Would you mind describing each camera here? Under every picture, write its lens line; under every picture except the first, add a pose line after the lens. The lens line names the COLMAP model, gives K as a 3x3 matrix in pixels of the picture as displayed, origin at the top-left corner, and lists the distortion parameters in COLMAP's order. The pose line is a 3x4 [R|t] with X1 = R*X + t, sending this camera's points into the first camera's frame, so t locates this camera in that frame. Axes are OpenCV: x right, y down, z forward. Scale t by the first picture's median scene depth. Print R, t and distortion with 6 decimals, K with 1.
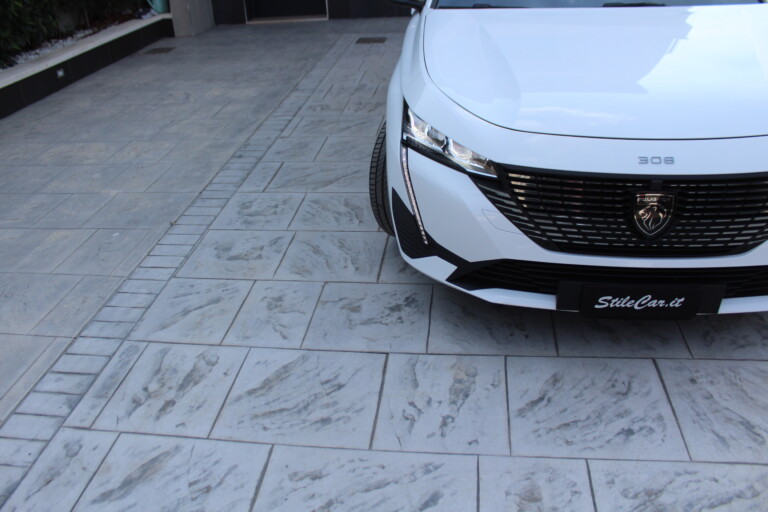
lens RADIAL K [[659.5, 0, 378.9], [0, 659.5, 254.0], [0, 0, 1]] dist [-0.165183, 0.145790]
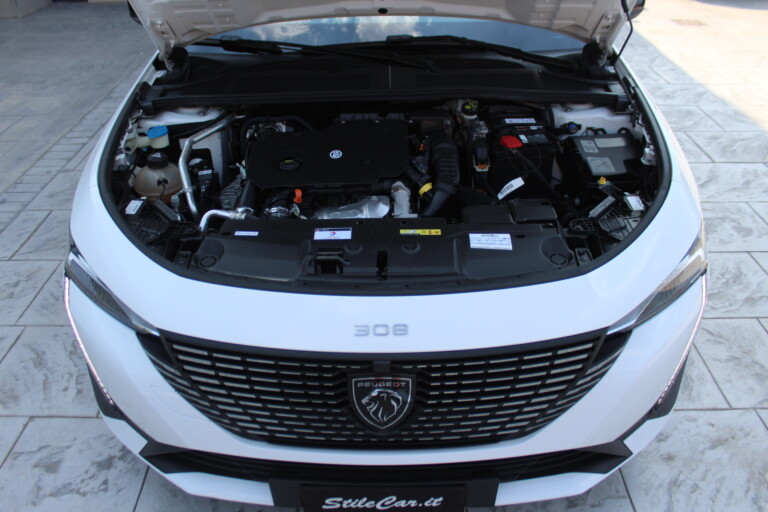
lens RADIAL K [[659.5, 0, 384.0], [0, 659.5, 256.9], [0, 0, 1]] dist [-0.165183, 0.145790]
pose [[0.991731, -0.032784, 0.124073, 0.271274], [0.024572, 0.997440, 0.067147, -0.205374], [-0.125957, -0.063543, 0.989999, 0.252182]]
